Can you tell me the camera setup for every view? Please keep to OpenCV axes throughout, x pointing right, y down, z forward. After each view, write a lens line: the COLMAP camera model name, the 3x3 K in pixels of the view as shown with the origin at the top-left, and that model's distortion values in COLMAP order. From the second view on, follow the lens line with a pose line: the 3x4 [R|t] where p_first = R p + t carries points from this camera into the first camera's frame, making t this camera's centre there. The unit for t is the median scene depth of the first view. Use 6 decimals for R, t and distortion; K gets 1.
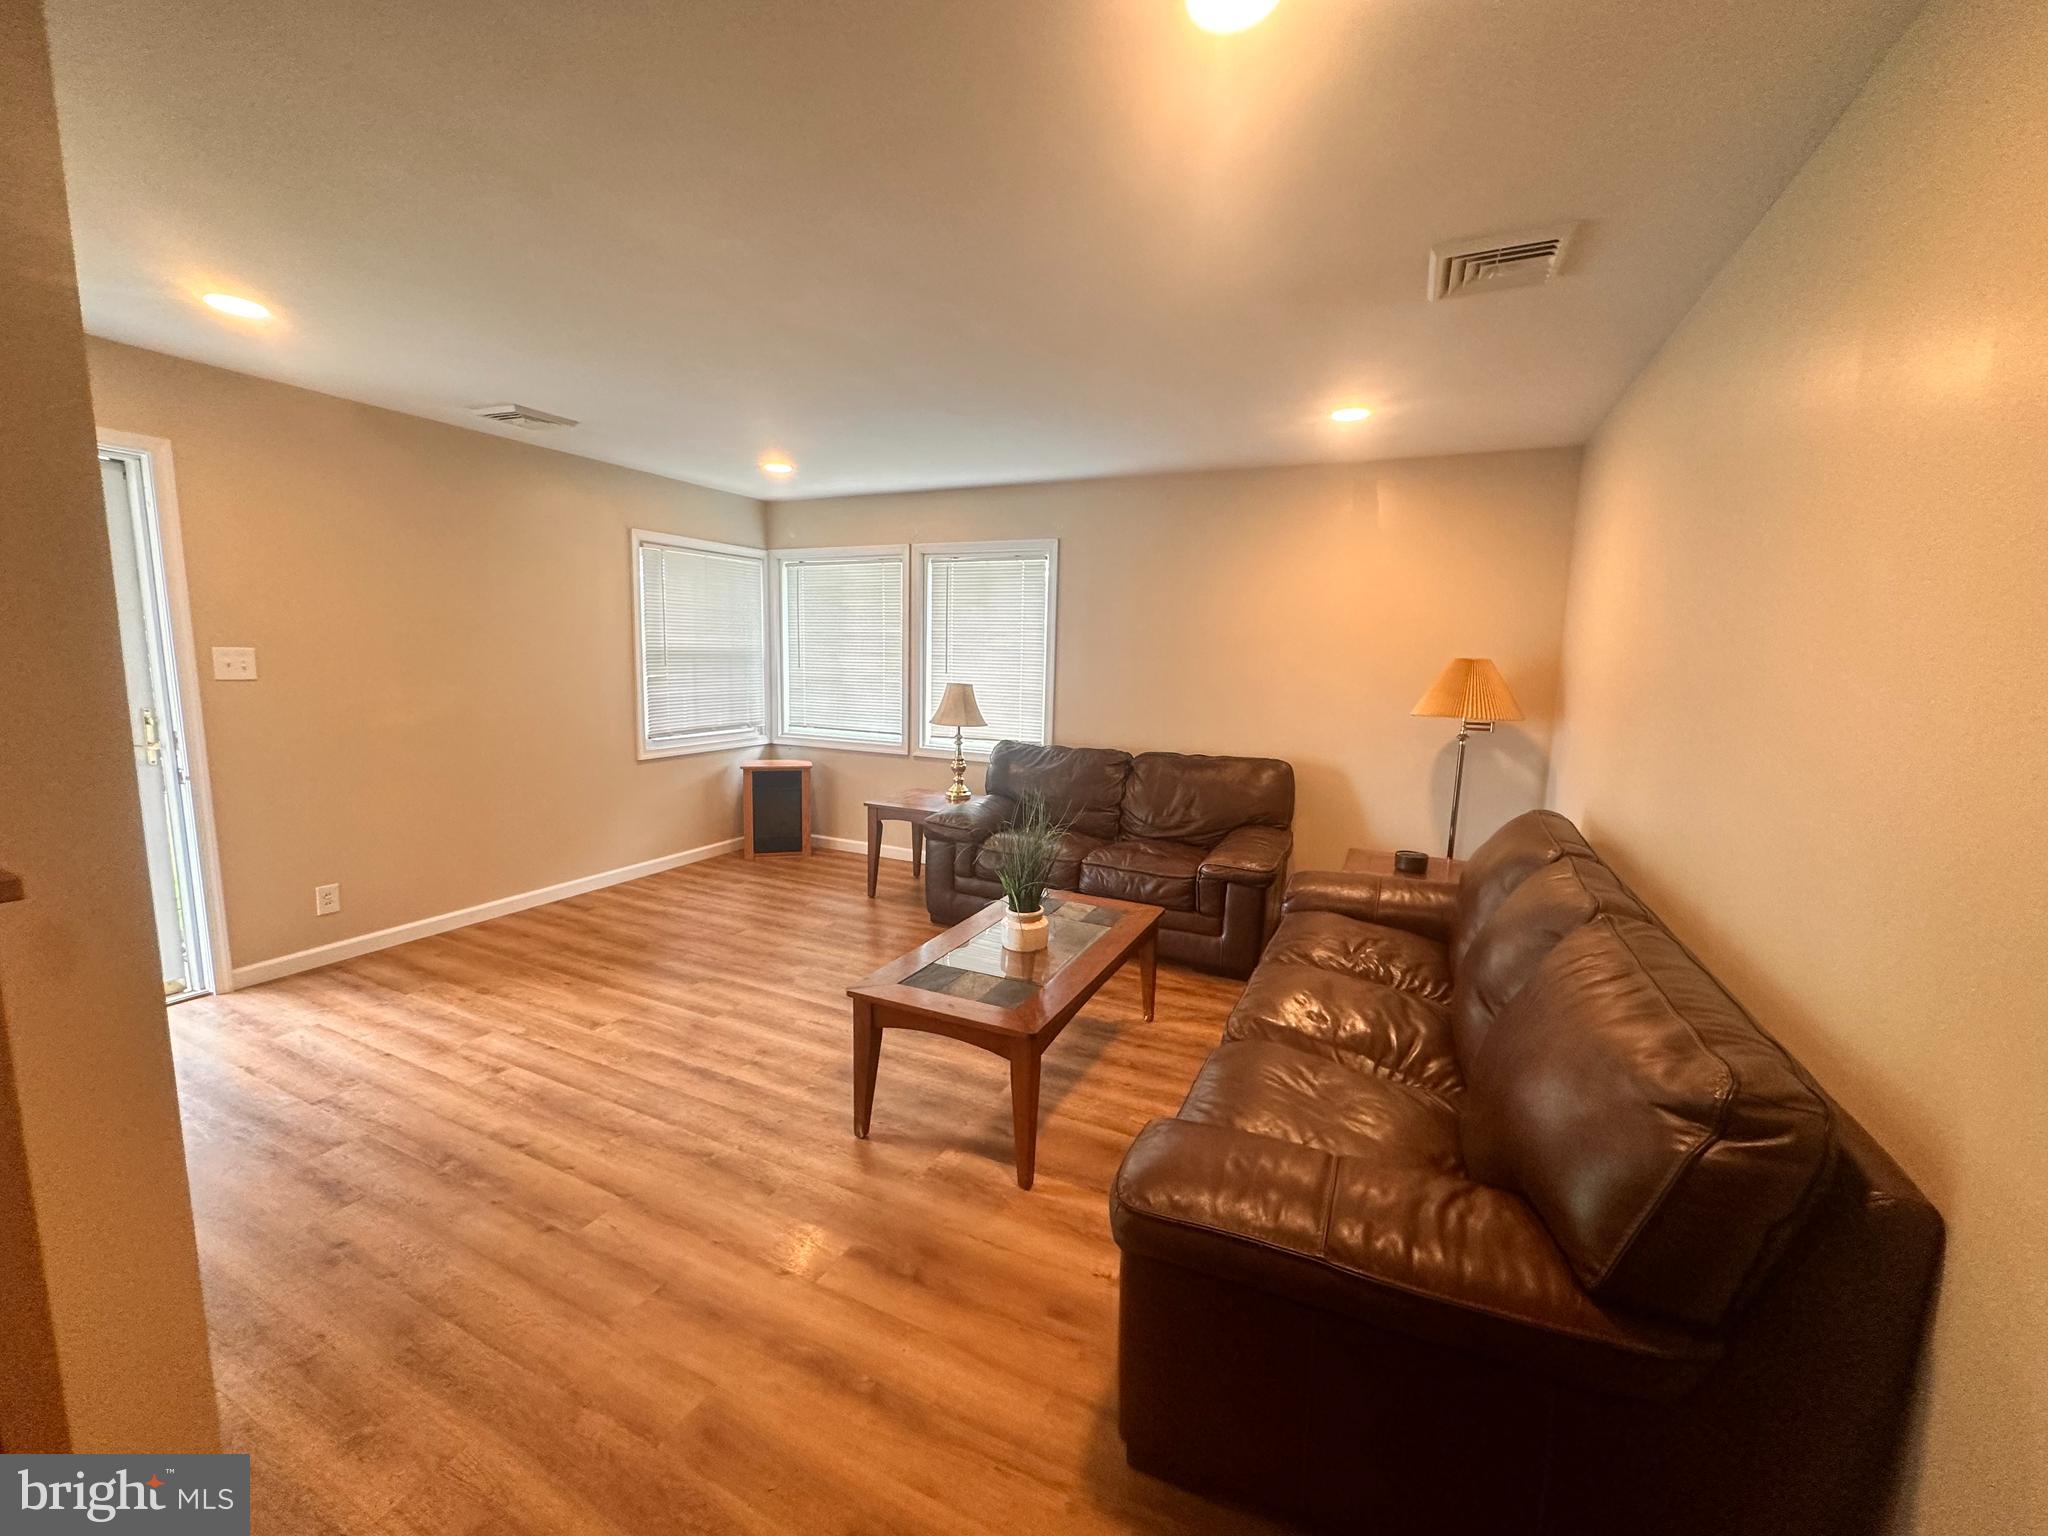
lens RADIAL K [[821.6, 0, 1021.9], [0, 821.6, 766.5], [0, 0, 1]] dist [-0.002498, 0.000627]
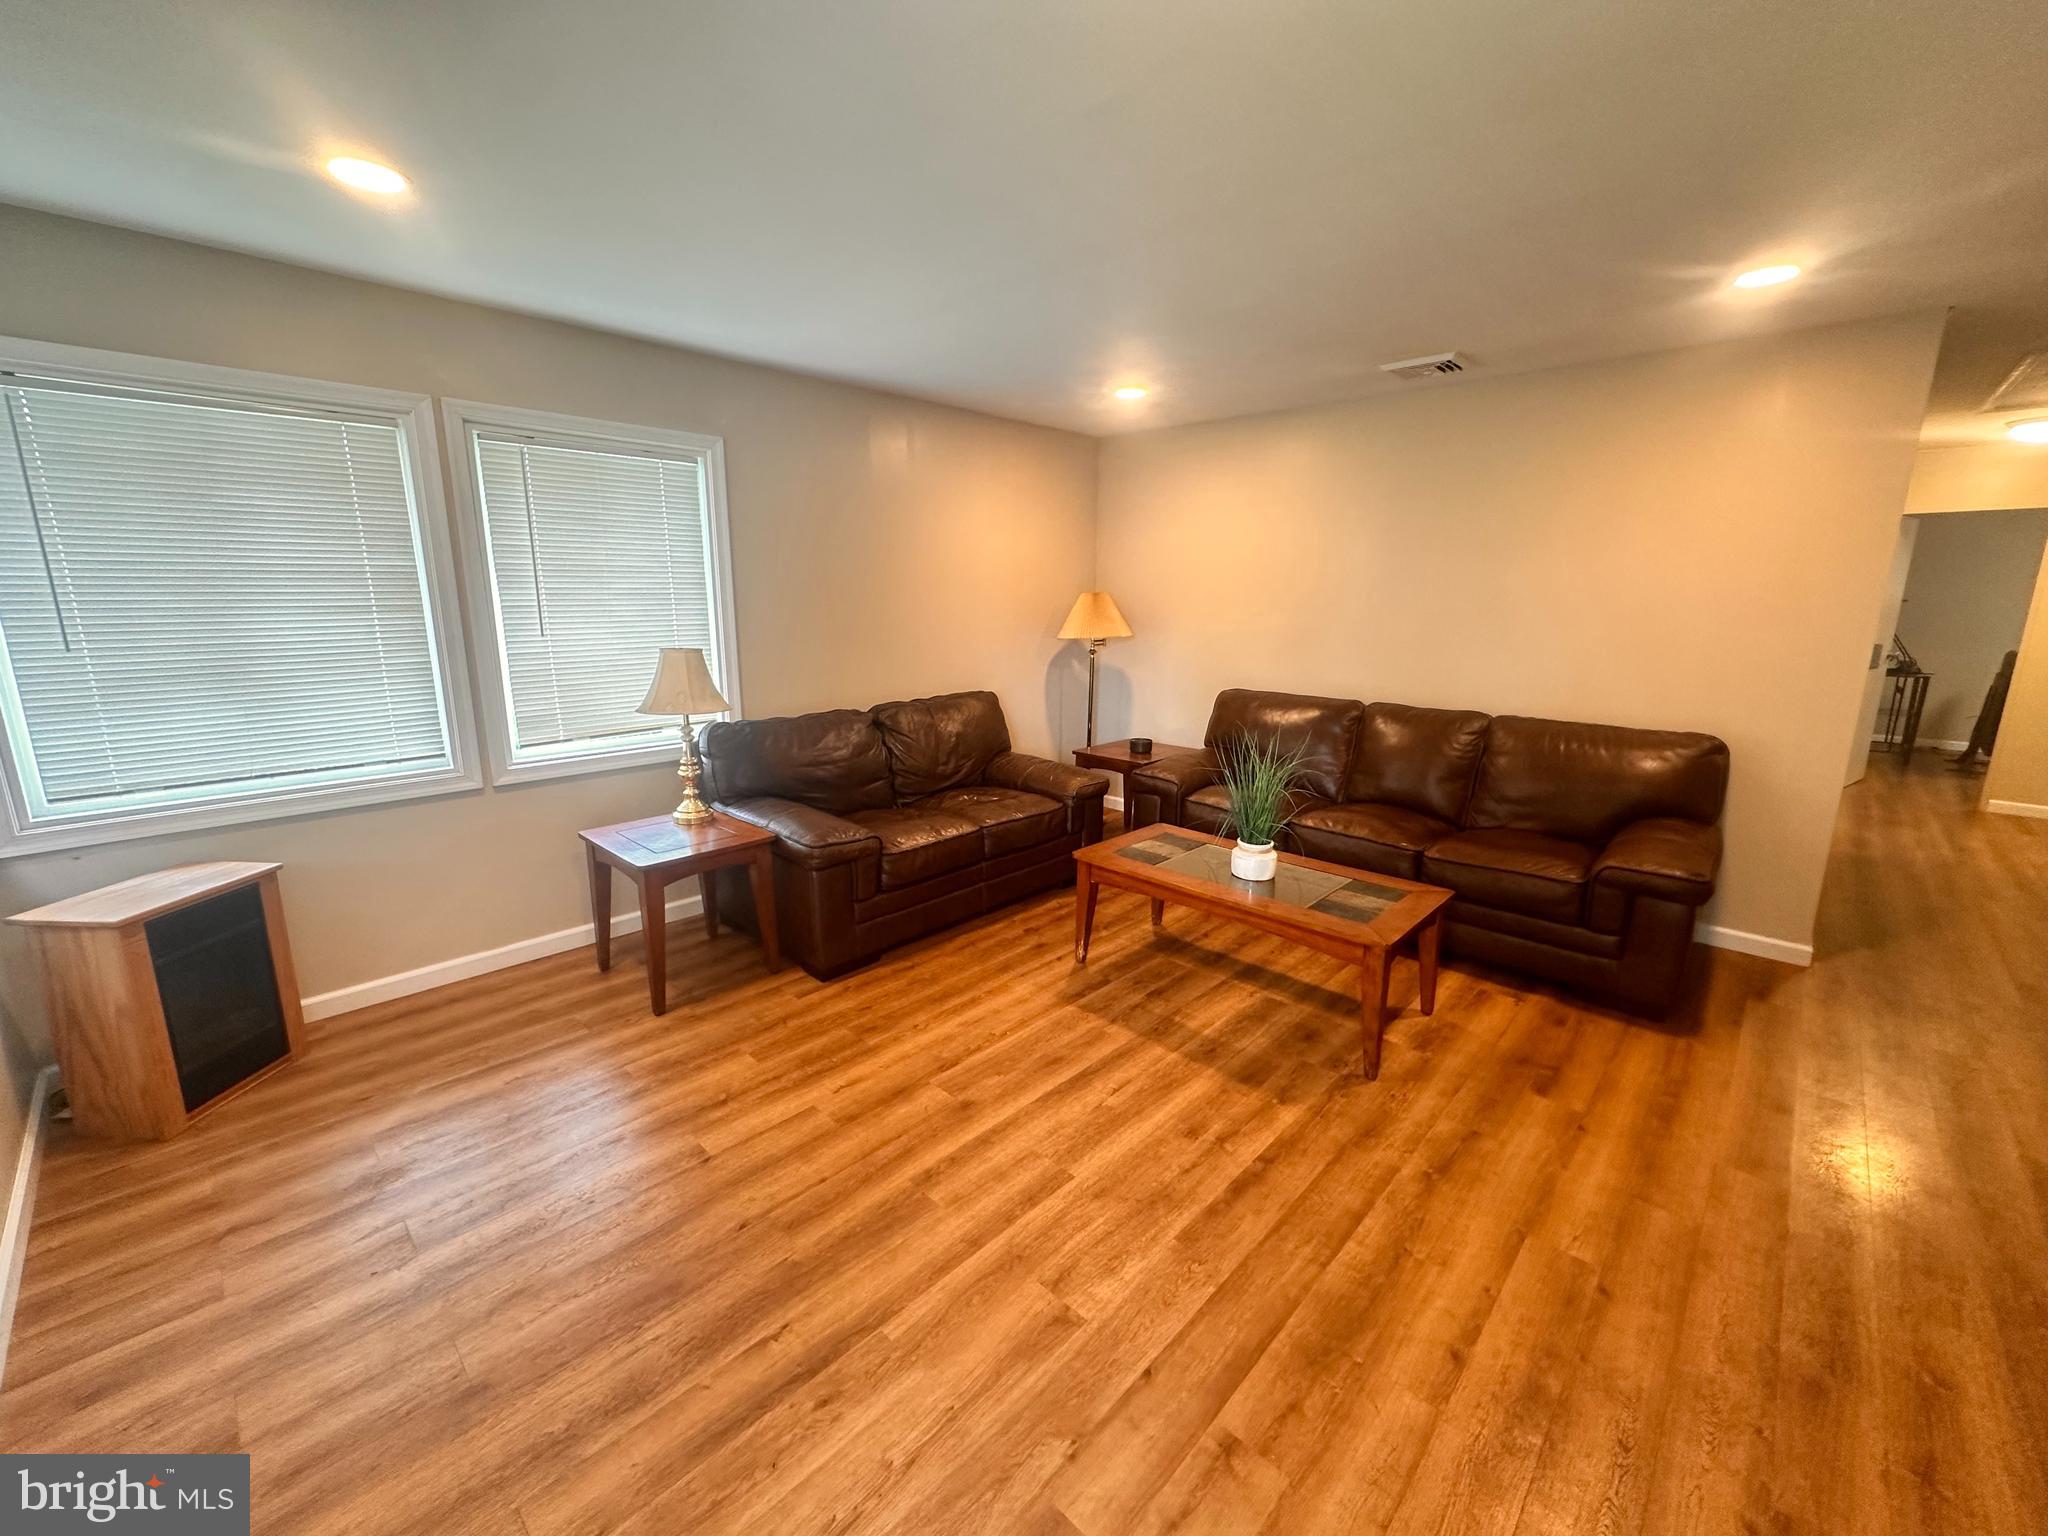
lens RADIAL K [[821.6, 0, 1024.8], [0, 821.6, 765.8], [0, 0, 1]] dist [-0.002498, 0.000627]
pose [[0.311649, -0.220283, 0.924311, -0.914335], [0.134782, 0.973169, 0.186482, -0.141252], [-0.940589, 0.066464, 0.332978, 0.789884]]
